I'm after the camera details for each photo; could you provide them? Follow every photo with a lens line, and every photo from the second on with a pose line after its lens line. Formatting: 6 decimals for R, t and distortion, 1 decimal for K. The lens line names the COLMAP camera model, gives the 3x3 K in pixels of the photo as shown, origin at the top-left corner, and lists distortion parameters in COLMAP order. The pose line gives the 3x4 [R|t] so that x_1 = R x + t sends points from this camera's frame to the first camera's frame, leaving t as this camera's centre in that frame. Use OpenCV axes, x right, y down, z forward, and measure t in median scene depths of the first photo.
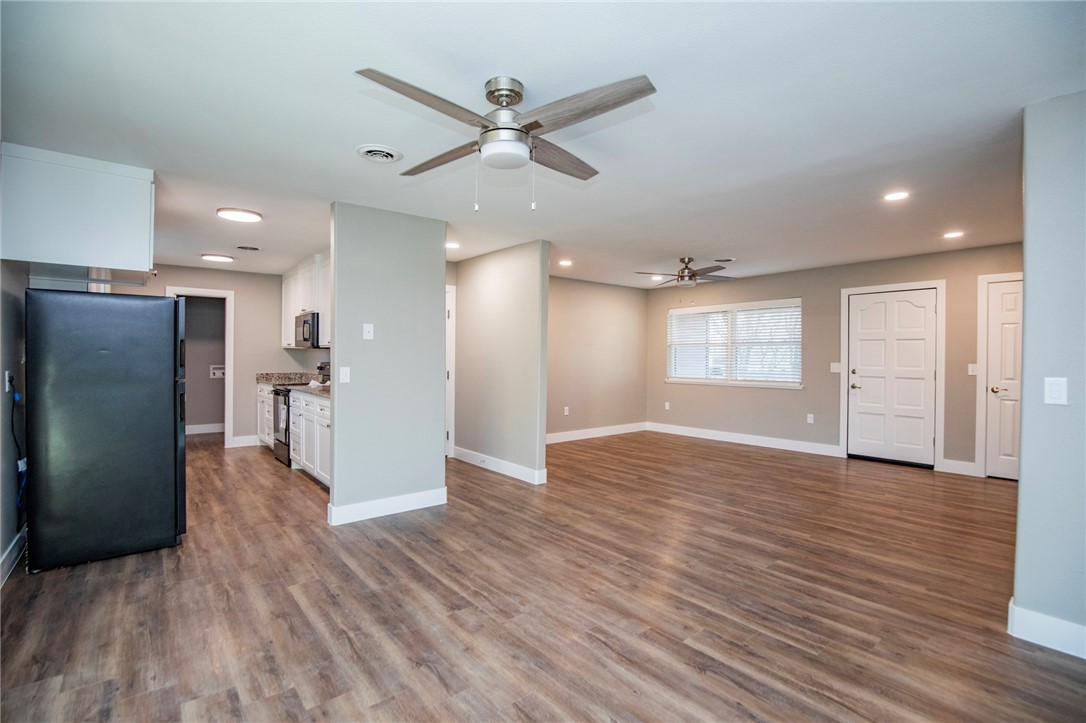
lens RADIAL K [[503.0, 0, 555.2], [0, 503.0, 359.4], [0, 0, 1]] dist [-0.025799, -0.000509]
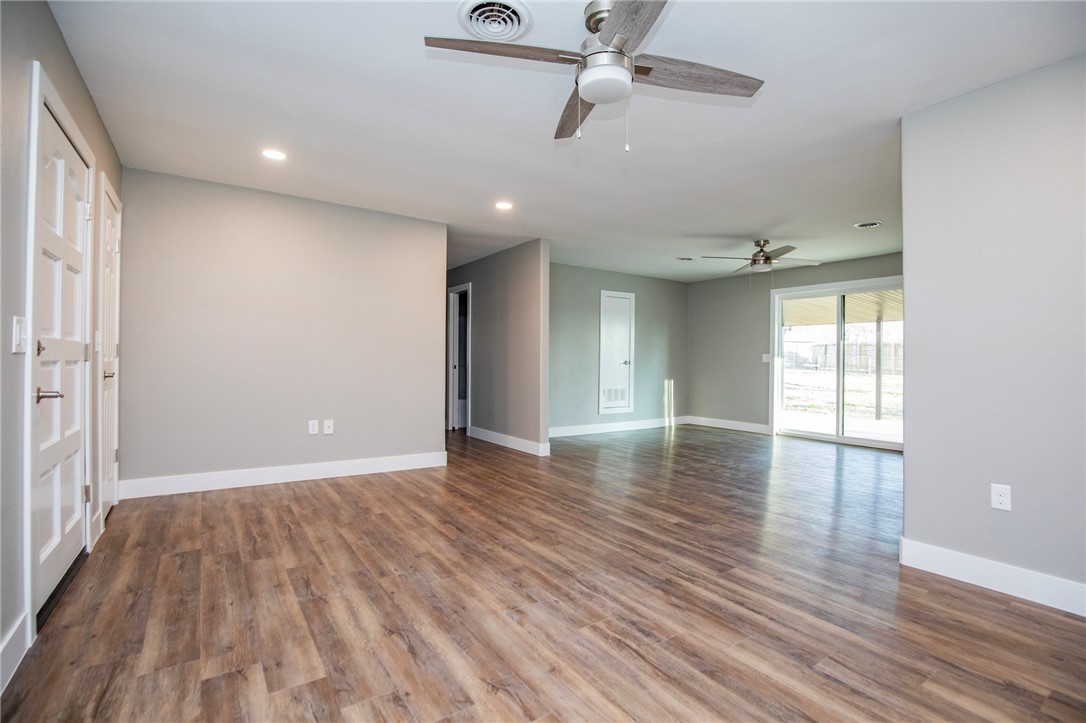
lens RADIAL K [[503.0, 0, 555.2], [0, 503.0, 359.4], [0, 0, 1]] dist [-0.025799, -0.000509]
pose [[-0.995726, -0.017309, 0.090722, 0.334539], [-0.016608, 0.999826, 0.008478, 0.031616], [-0.090853, 0.006935, -0.995840, 1.701723]]
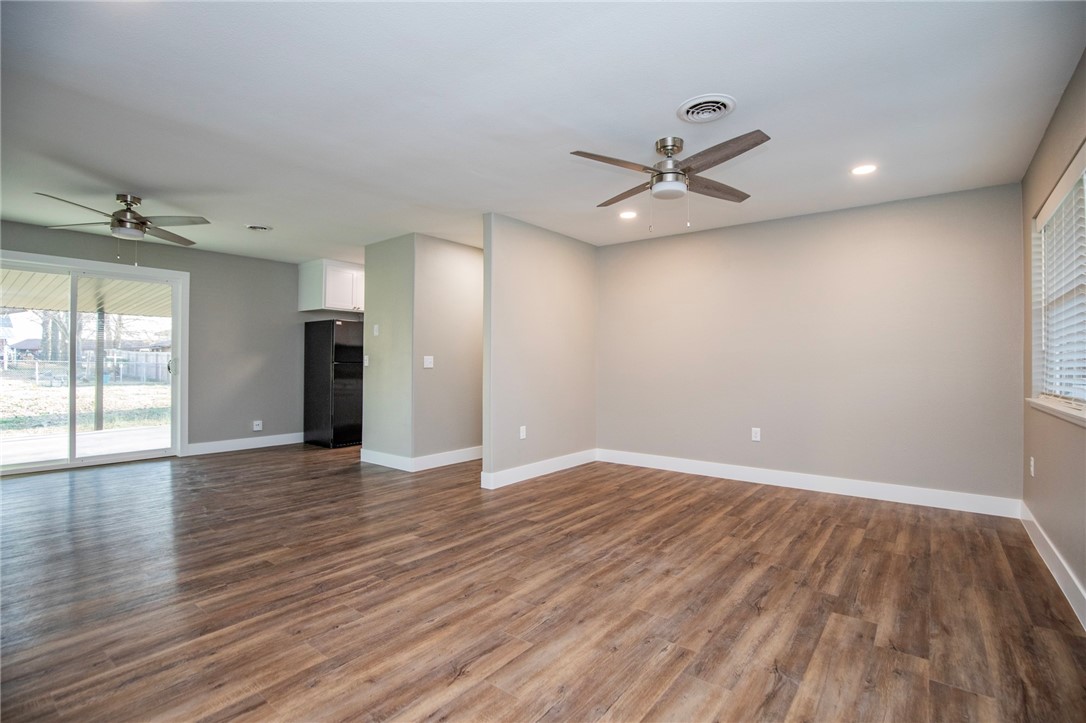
lens RADIAL K [[504.2, 0, 551.4], [0, 504.2, 357.6], [0, 0, 1]] dist [-0.028752, 0.000887]
pose [[0.207918, -0.017483, -0.977990, 0.936355], [-0.011018, 0.999735, -0.020214, 0.037431], [0.978084, 0.014978, 0.207670, 1.000636]]
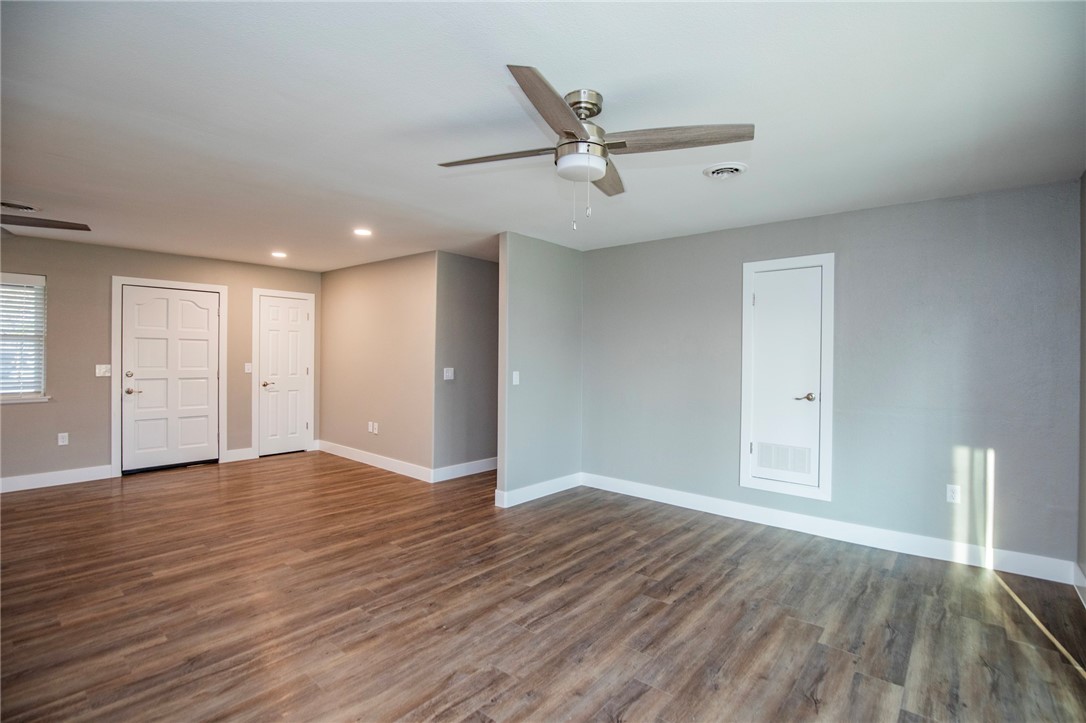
lens RADIAL K [[503.0, 0, 555.2], [0, 503.0, 359.4], [0, 0, 1]] dist [-0.025799, -0.000509]
pose [[-0.173537, -0.012477, 0.984748, -0.494444], [-0.002717, 0.999922, 0.012191, -0.018037], [-0.984824, -0.000560, -0.173557, 0.562211]]
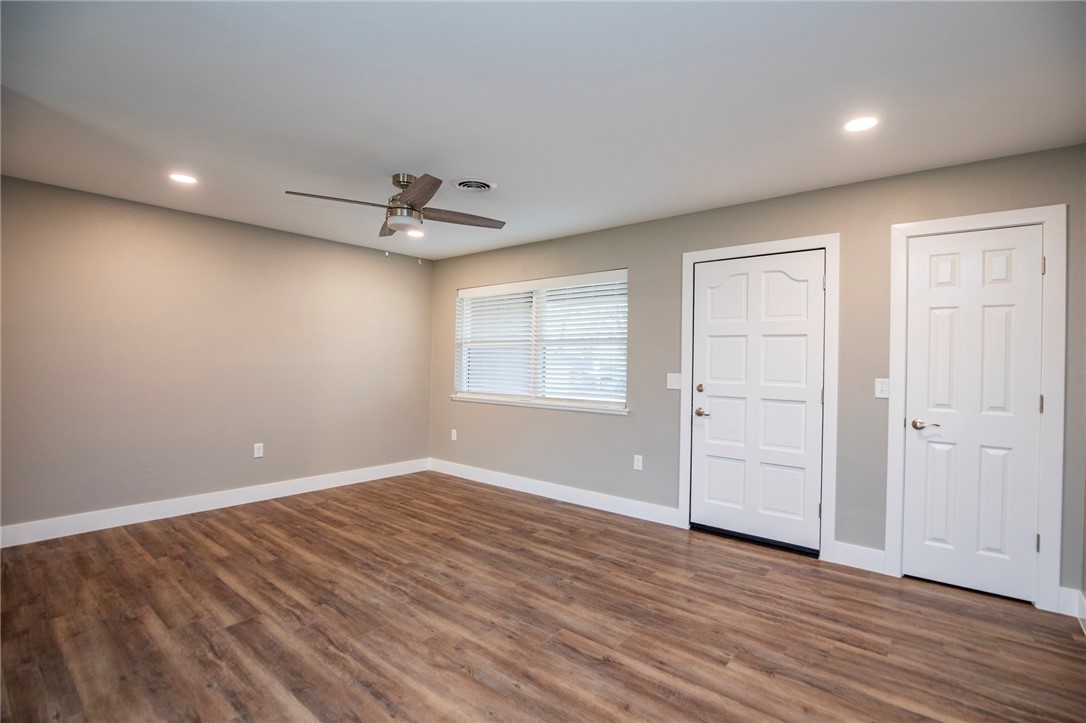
lens RADIAL K [[508.4, 0, 553.2], [0, 508.4, 360.0], [0, 0, 1]] dist [-0.031445, 0.000288]
pose [[0.983034, 0.011124, 0.183085, 0.411356], [-0.009832, 0.999920, -0.007961, -0.004335], [-0.183159, 0.006026, 0.983065, 0.564237]]
